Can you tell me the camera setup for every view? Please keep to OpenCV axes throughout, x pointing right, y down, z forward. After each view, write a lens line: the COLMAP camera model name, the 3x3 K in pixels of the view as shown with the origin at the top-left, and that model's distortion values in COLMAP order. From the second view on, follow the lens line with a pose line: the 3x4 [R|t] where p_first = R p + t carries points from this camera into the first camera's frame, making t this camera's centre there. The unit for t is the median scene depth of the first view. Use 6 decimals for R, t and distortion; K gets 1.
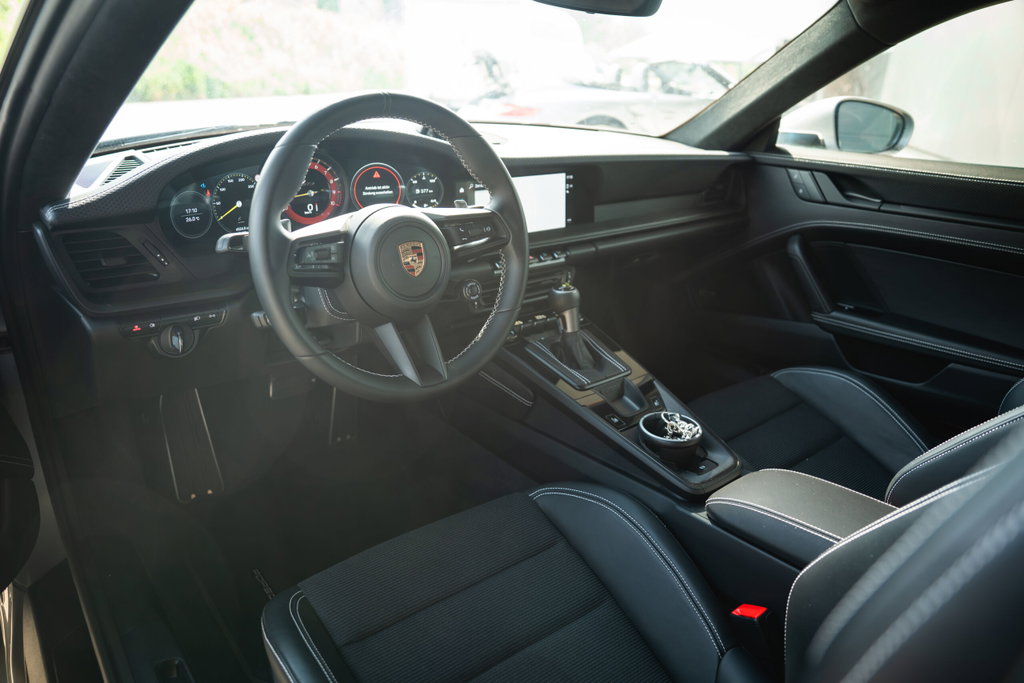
lens RADIAL K [[720.3, 0, 507.2], [0, 720.3, 341.7], [0, 0, 1]] dist [-0.047979, 0.049974]
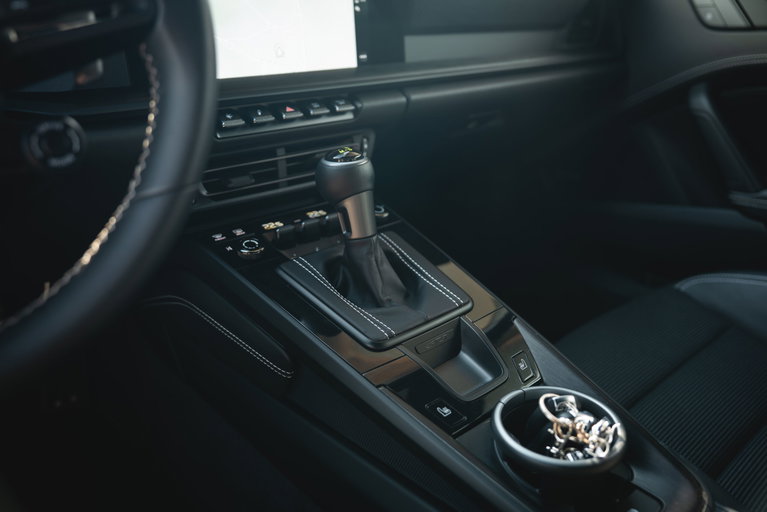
lens RADIAL K [[638.5, 0, 377.5], [0, 638.5, 260.7], [0, 0, 1]] dist [0.001912, 0.011128]
pose [[0.998655, -0.043103, 0.028802, 0.086000], [0.042345, 0.998754, 0.026414, -0.008039], [-0.029905, -0.025158, 0.999236, 0.507504]]
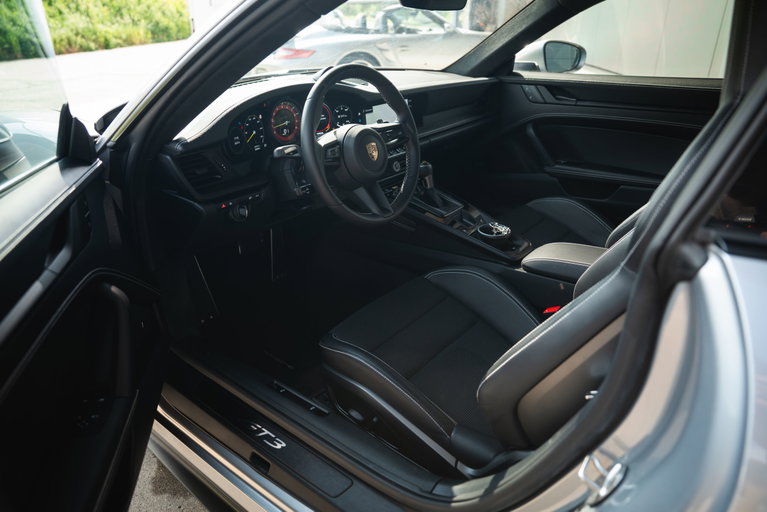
lens RADIAL K [[539.5, 0, 383.3], [0, 539.5, 261.9], [0, 0, 1]] dist [-0.047979, 0.049974]
pose [[0.976606, -0.133827, 0.168316, -0.272216], [0.121363, 0.989188, 0.082326, 0.043039], [-0.177514, -0.059973, 0.982289, -0.306640]]
